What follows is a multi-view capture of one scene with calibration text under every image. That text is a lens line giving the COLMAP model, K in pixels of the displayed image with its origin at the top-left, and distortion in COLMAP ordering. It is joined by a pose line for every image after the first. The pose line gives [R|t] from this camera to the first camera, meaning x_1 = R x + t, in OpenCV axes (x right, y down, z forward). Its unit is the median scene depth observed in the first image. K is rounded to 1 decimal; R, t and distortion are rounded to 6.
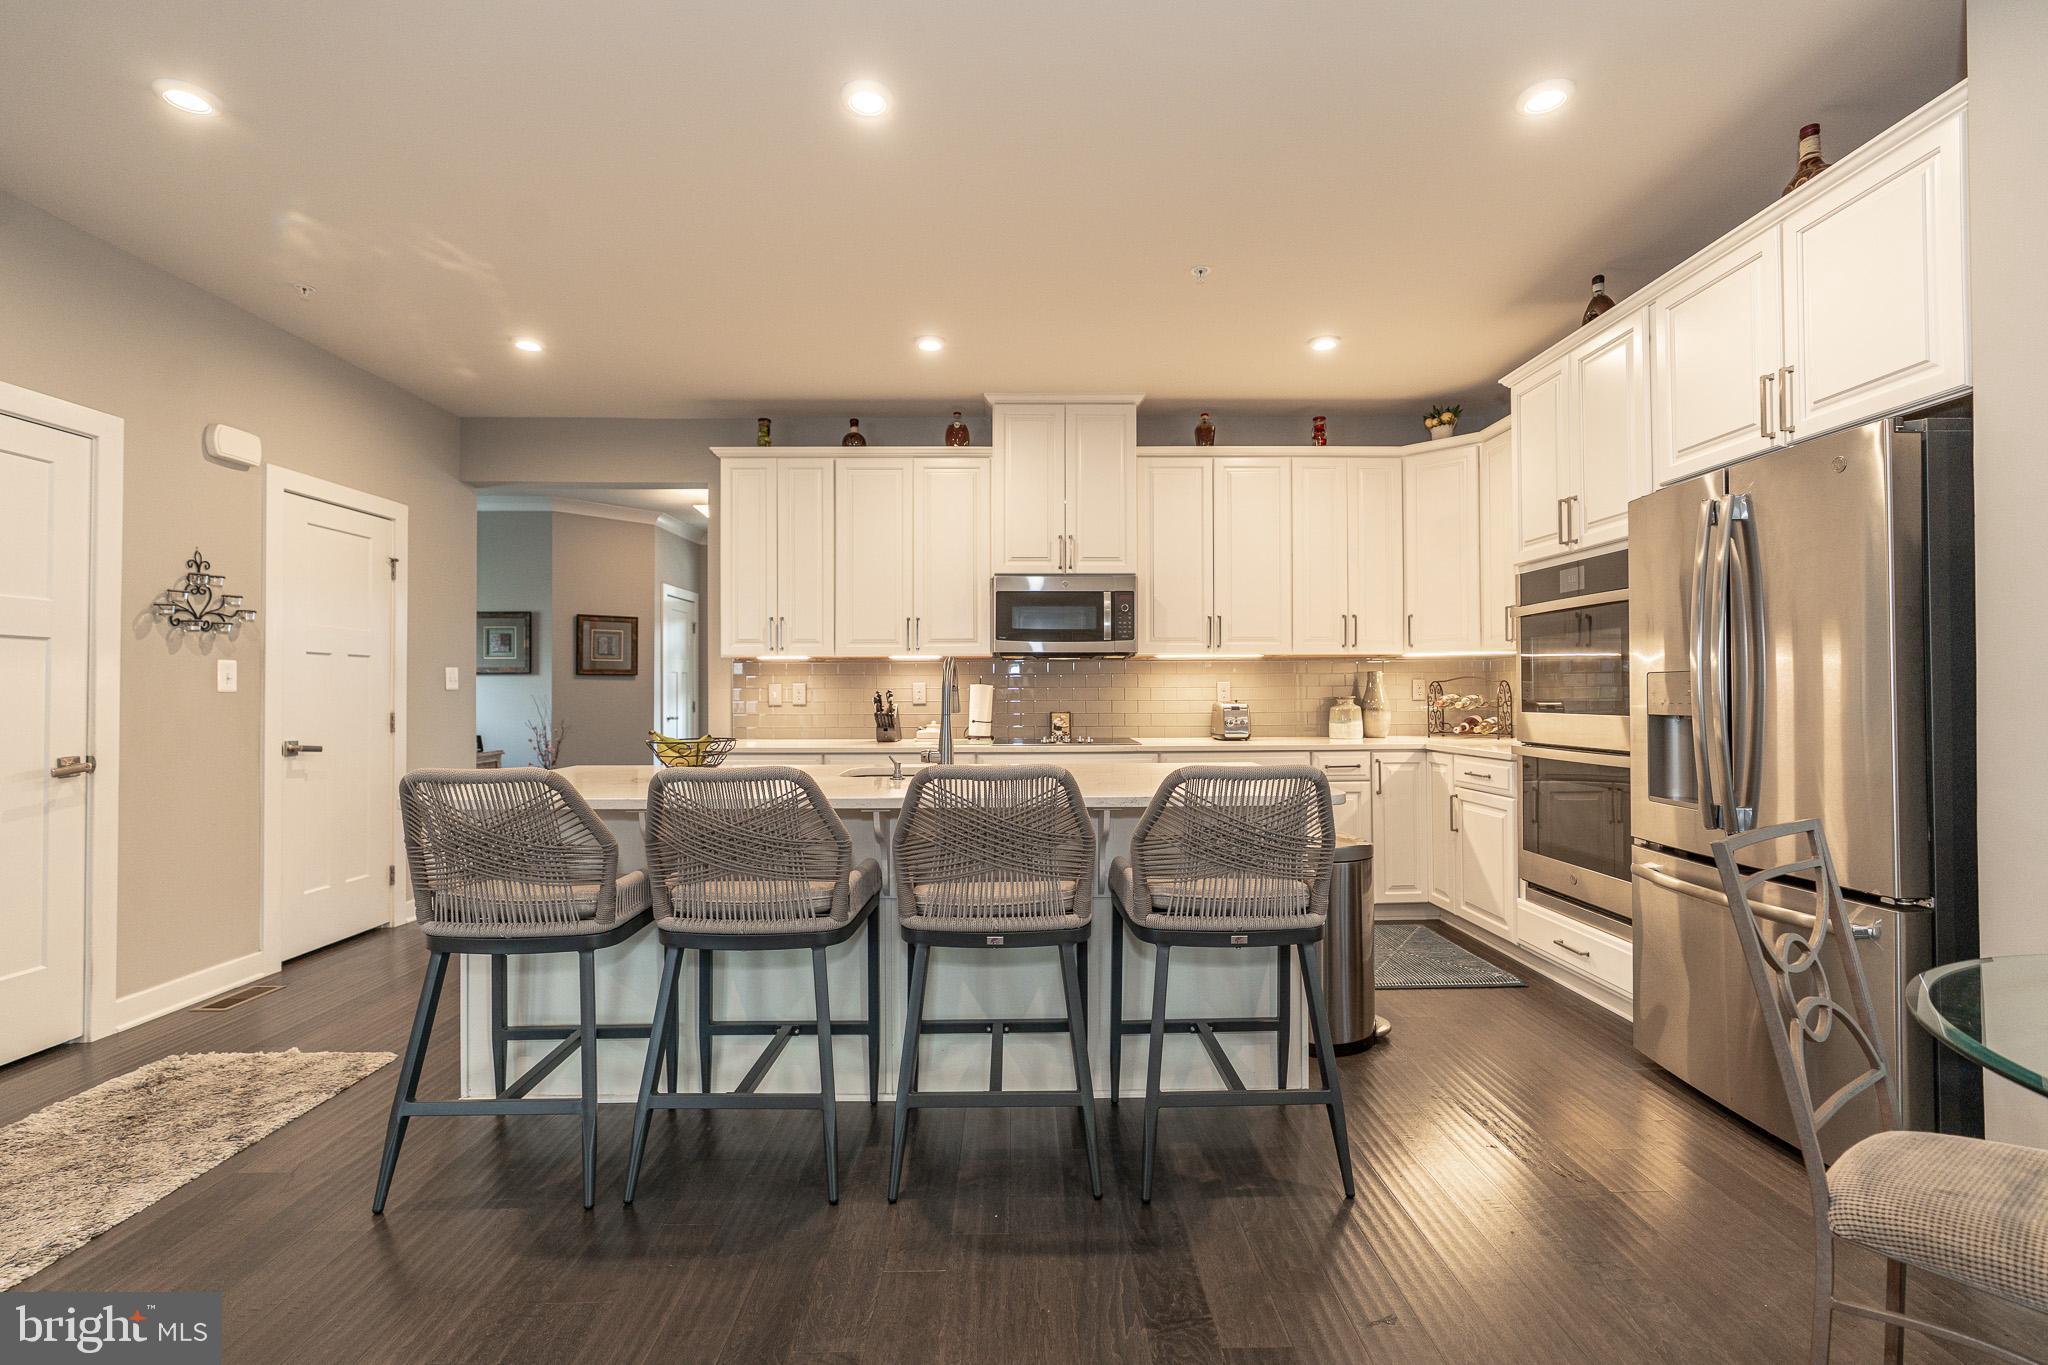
lens RADIAL K [[926.3, 0, 1028.7], [0, 926.3, 683.3], [0, 0, 1]] dist [-0.007858, 0.004959]
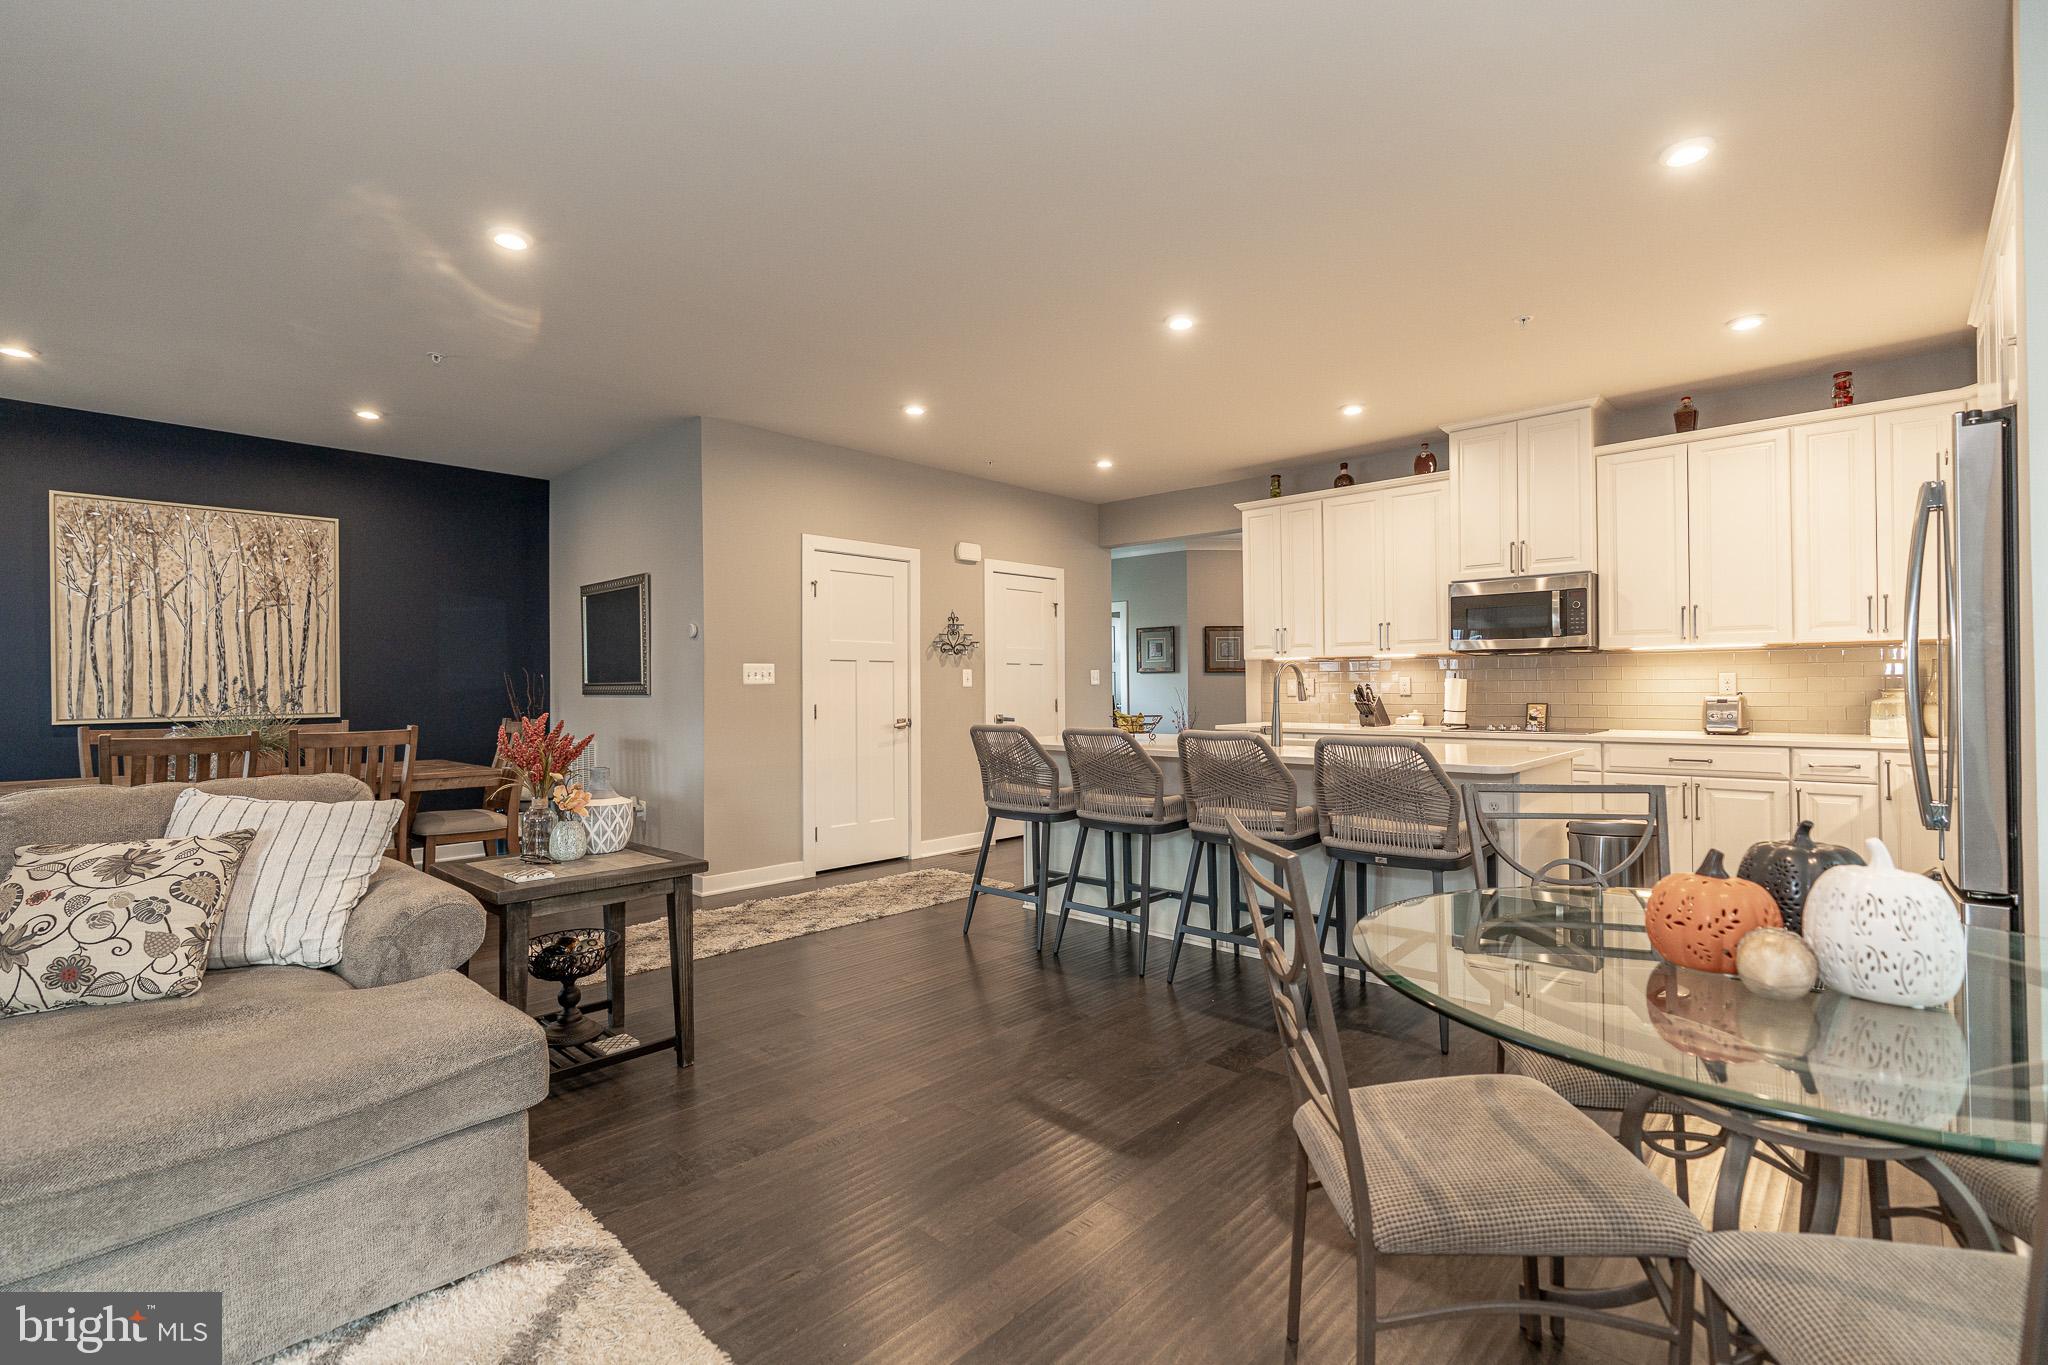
lens RADIAL K [[926.3, 0, 1027.9], [0, 926.3, 680.7], [0, 0, 1]] dist [-0.007858, 0.004959]
pose [[0.721239, -0.006963, -0.692651, 0.386066], [0.011058, 0.999938, 0.001462, -0.003744], [0.692598, -0.008714, 0.721271, -0.190100]]
